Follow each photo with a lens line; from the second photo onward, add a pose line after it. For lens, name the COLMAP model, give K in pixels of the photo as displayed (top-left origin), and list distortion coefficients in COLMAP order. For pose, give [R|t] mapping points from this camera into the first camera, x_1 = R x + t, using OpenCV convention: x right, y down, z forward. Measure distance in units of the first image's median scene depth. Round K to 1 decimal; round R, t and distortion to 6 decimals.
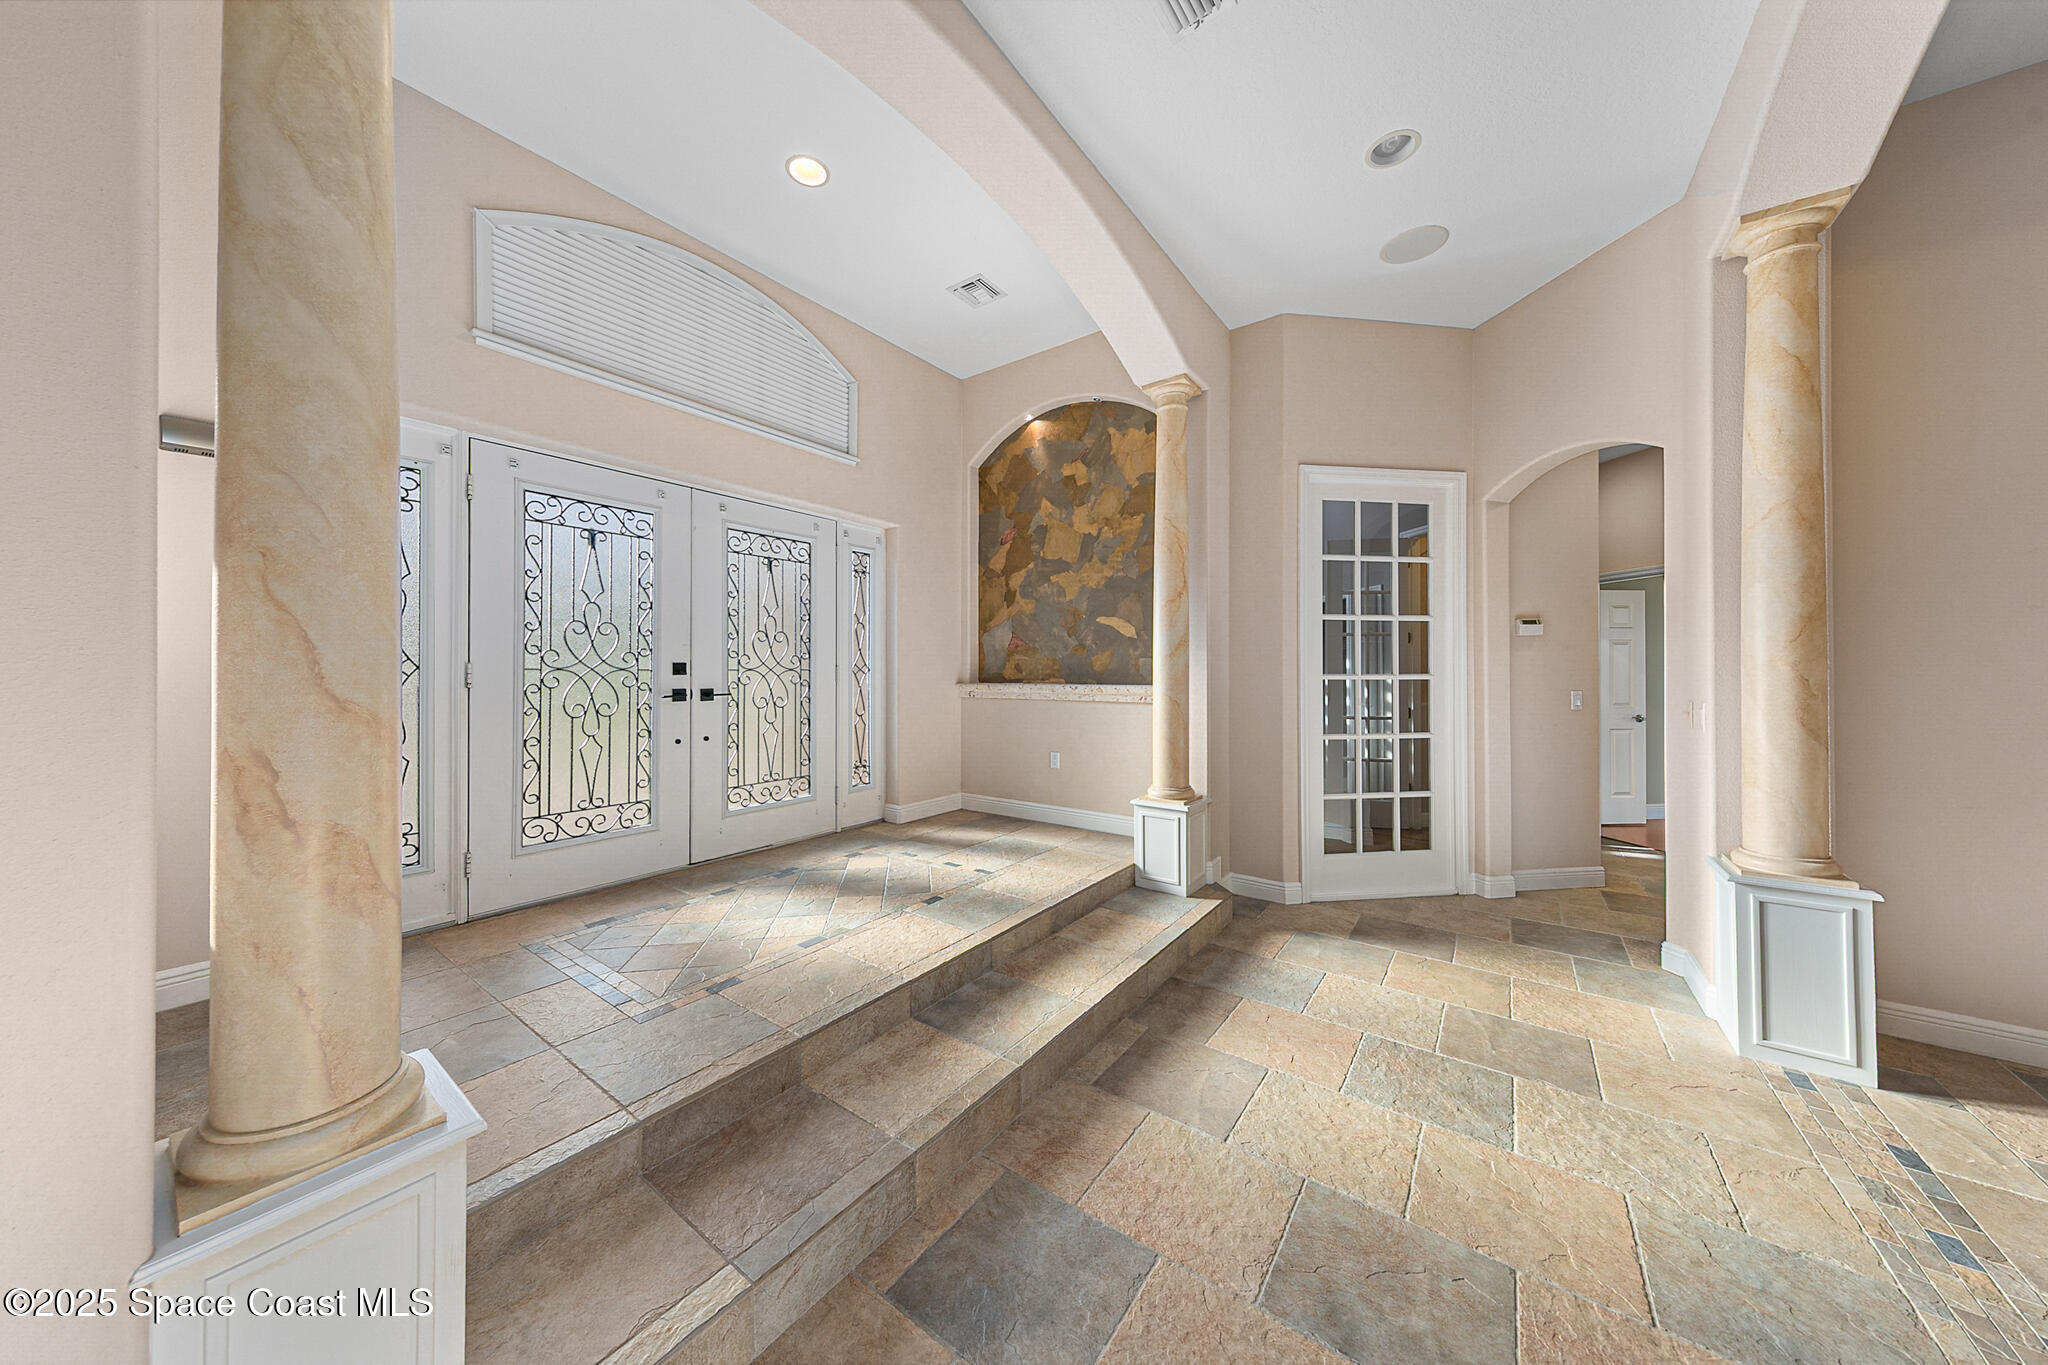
lens RADIAL K [[665.2, 0, 1026.7], [0, 665.2, 668.8], [0, 0, 1]] dist [0.005991, -0.000429]
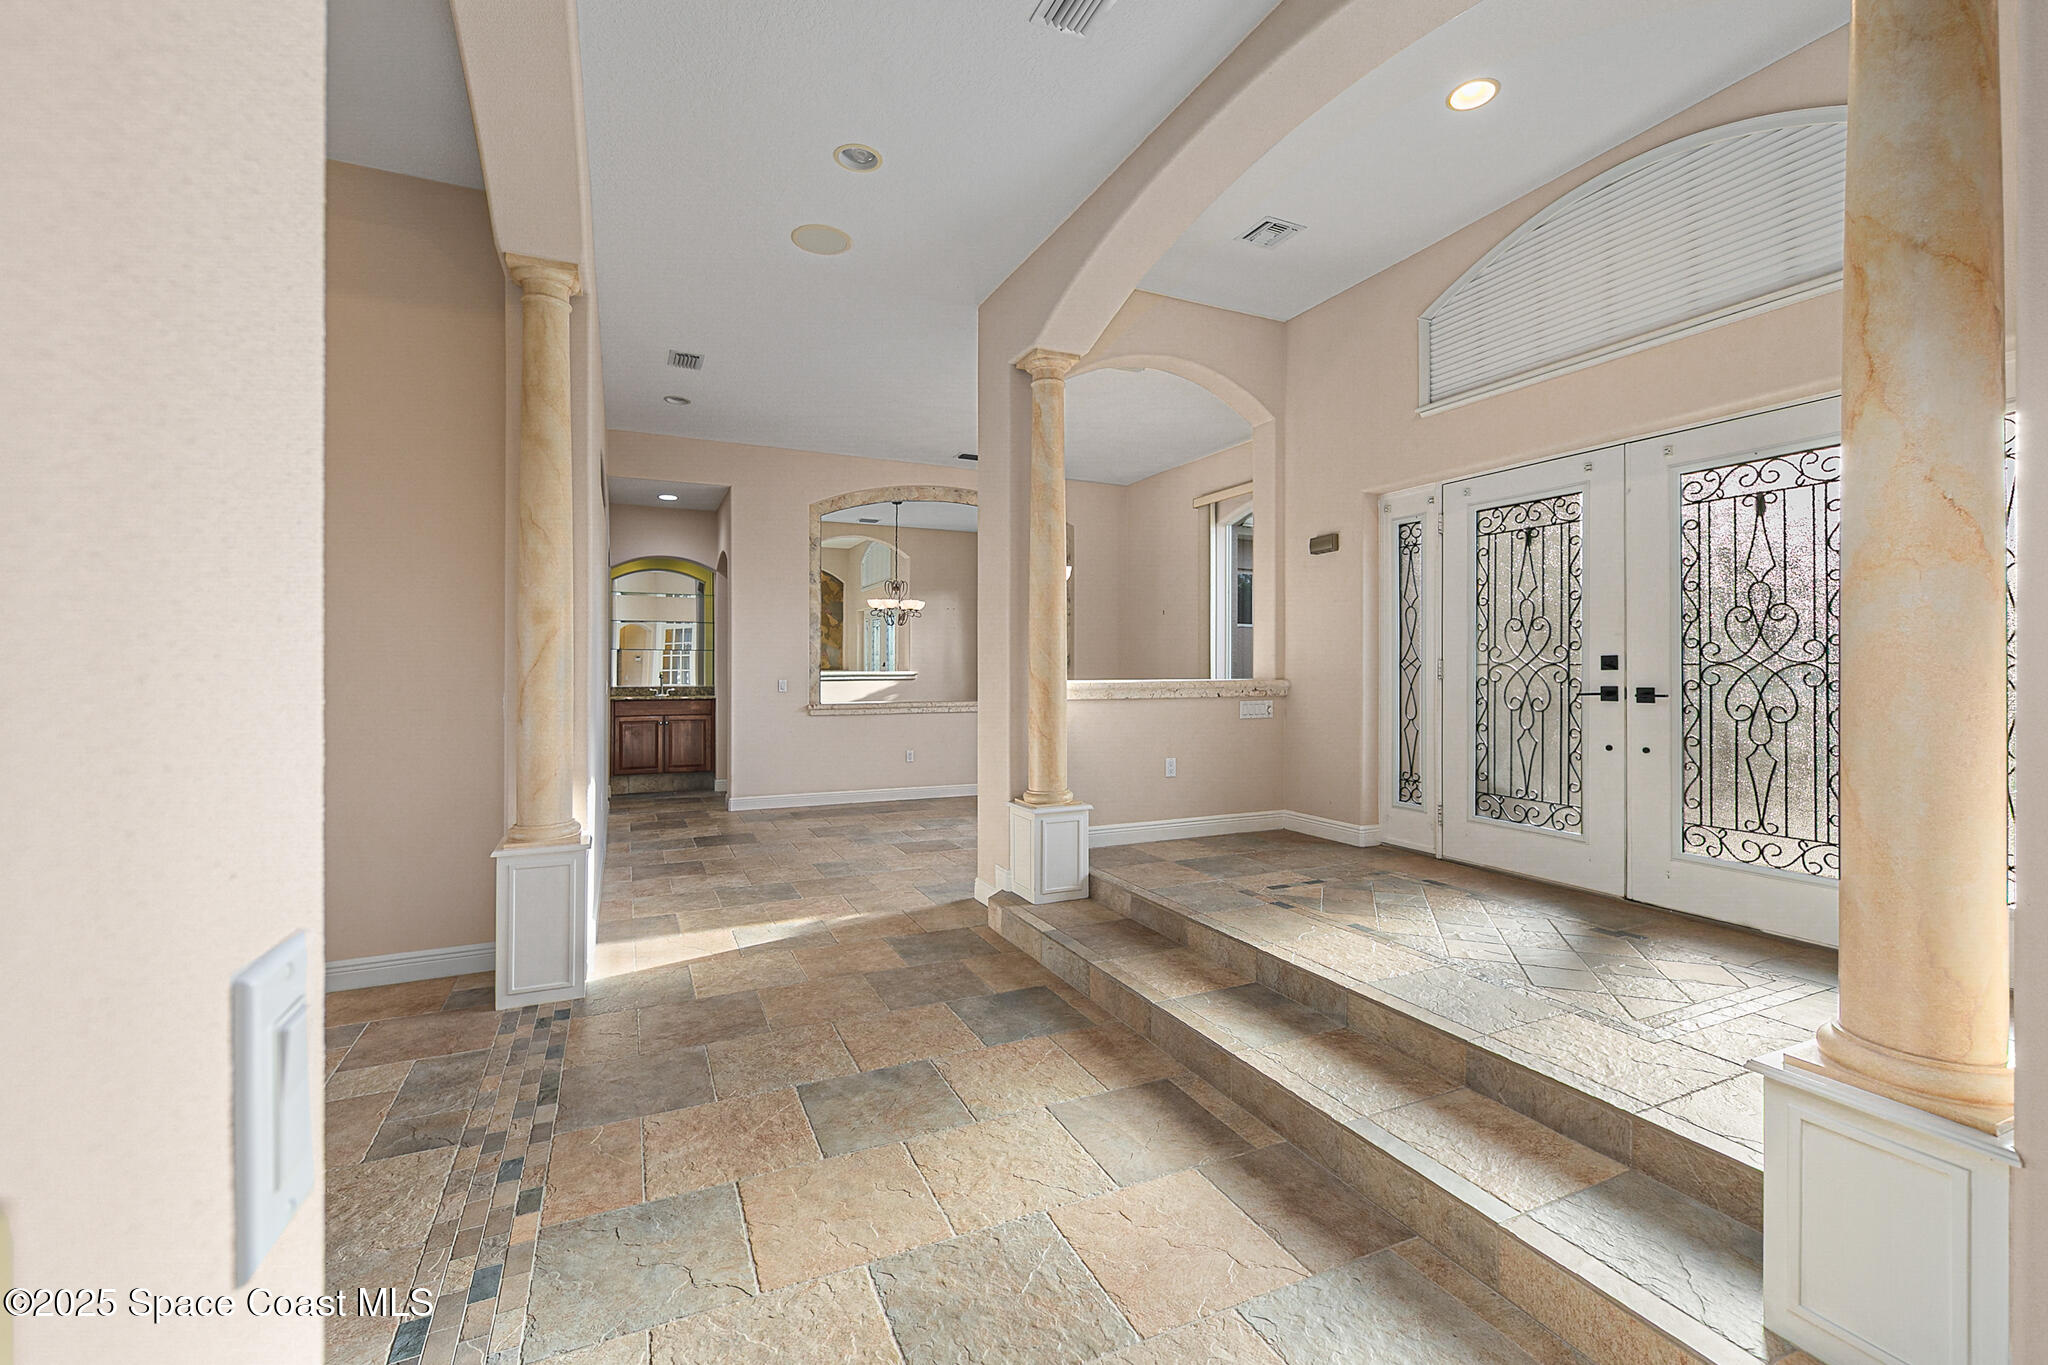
lens RADIAL K [[891.2, 0, 1025.5], [0, 891.2, 677.1], [0, 0, 1]] dist [0.009010, -0.002323]
pose [[-0.498306, 0.009515, -0.866949, 0.800709], [0.003171, 0.999953, 0.009153, 0.005064], [0.866995, 0.001812, -0.498313, 0.873770]]
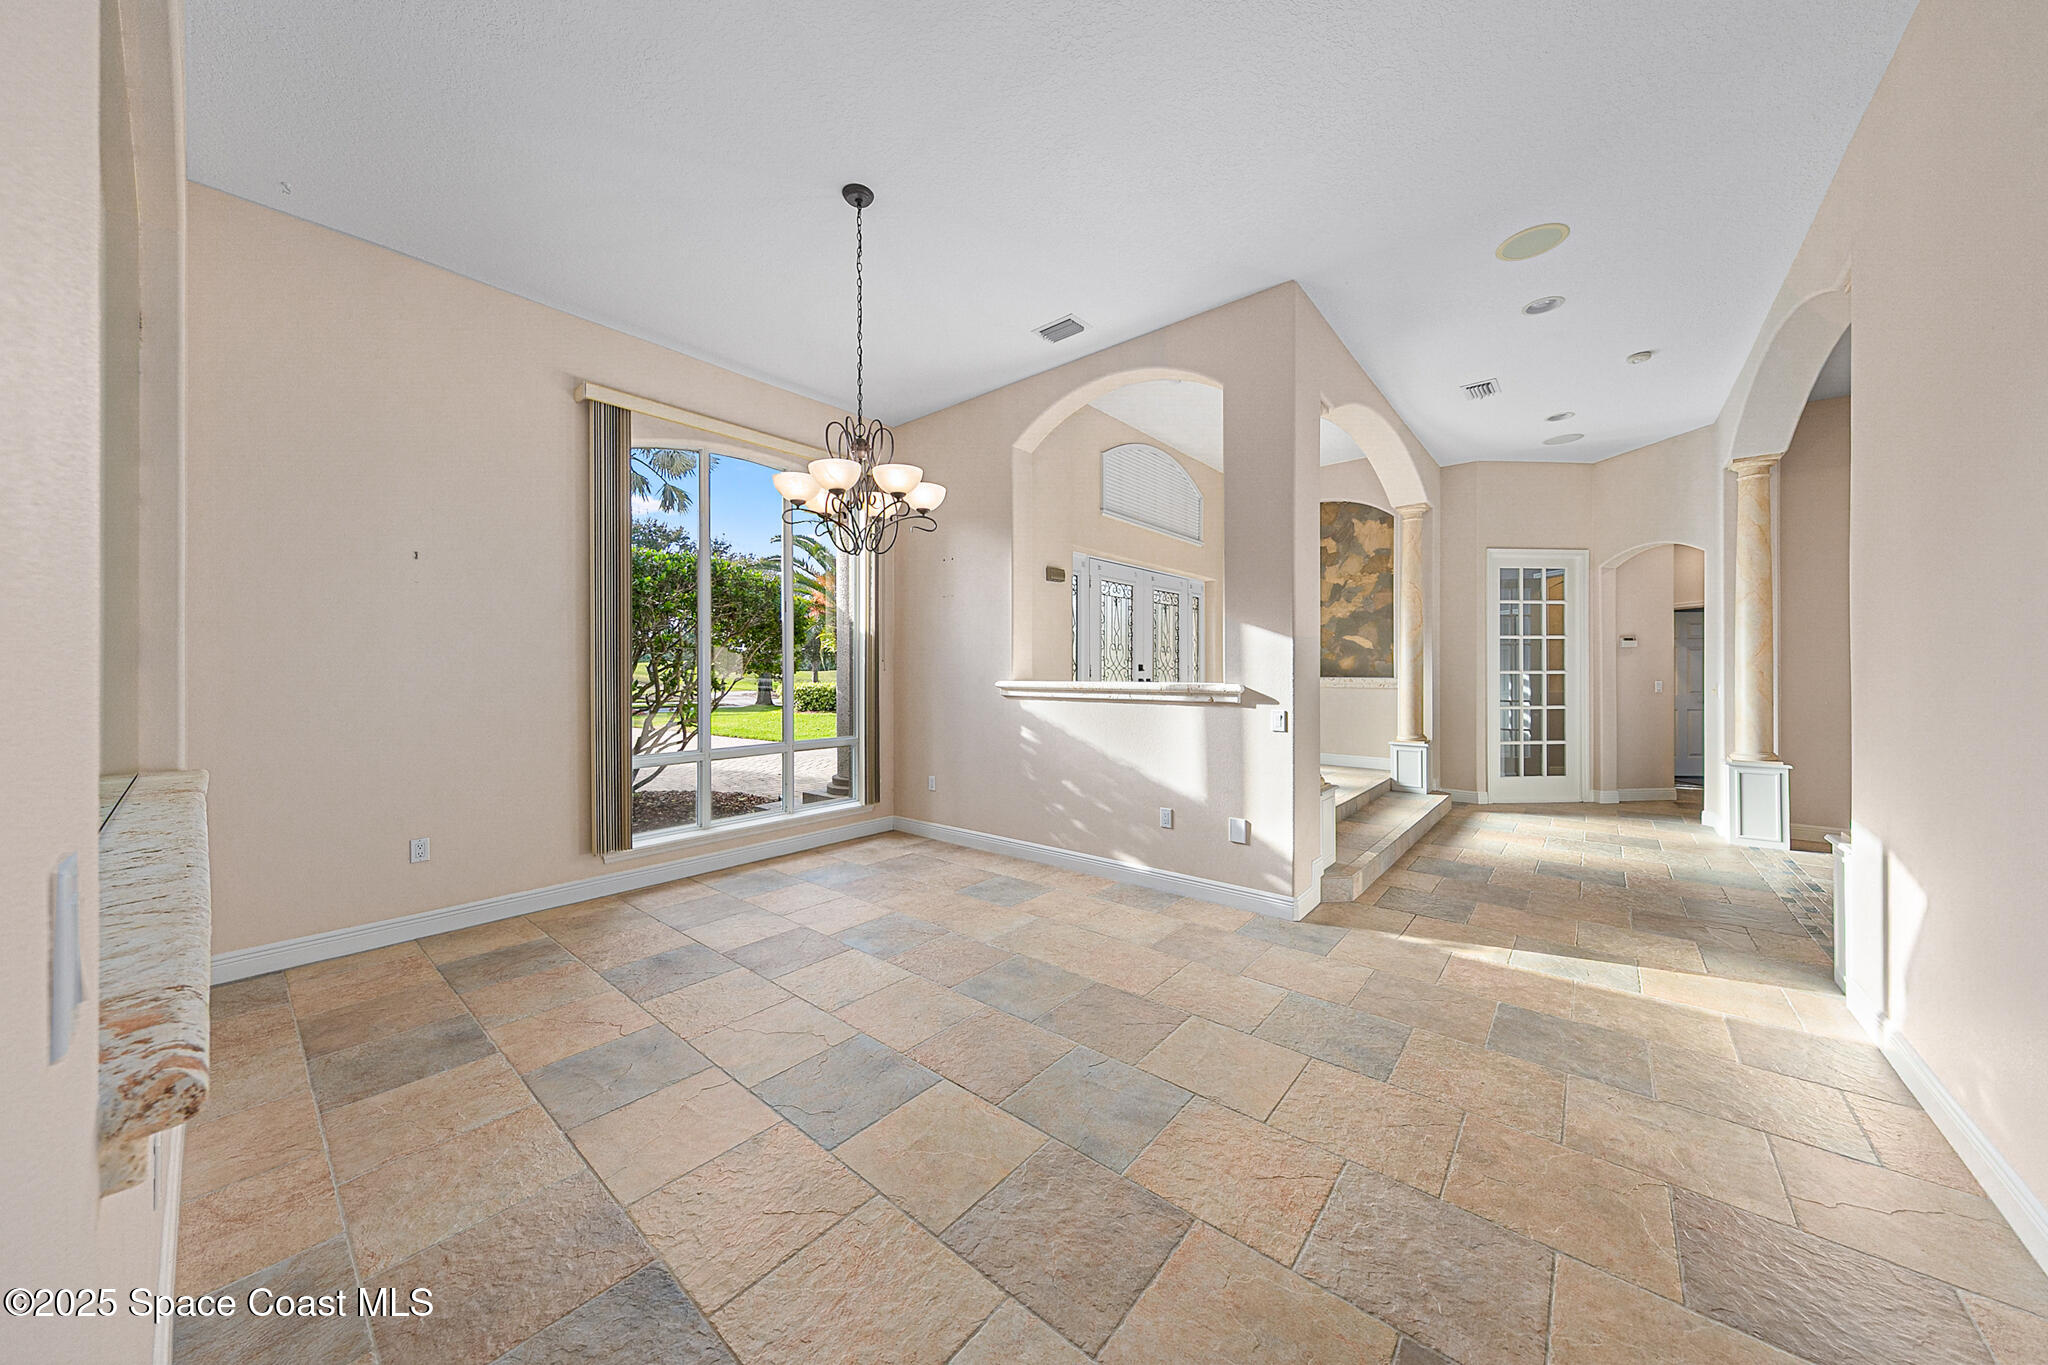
lens RADIAL K [[700.7, 0, 1014.7], [0, 700.7, 669.9], [0, 0, 1]] dist [0.006509, -0.000253]
pose [[0.997629, -0.001259, -0.068808, -0.698616], [0.001600, 0.999987, 0.004900, -0.004864], [0.068801, -0.004998, 0.997618, -0.917094]]
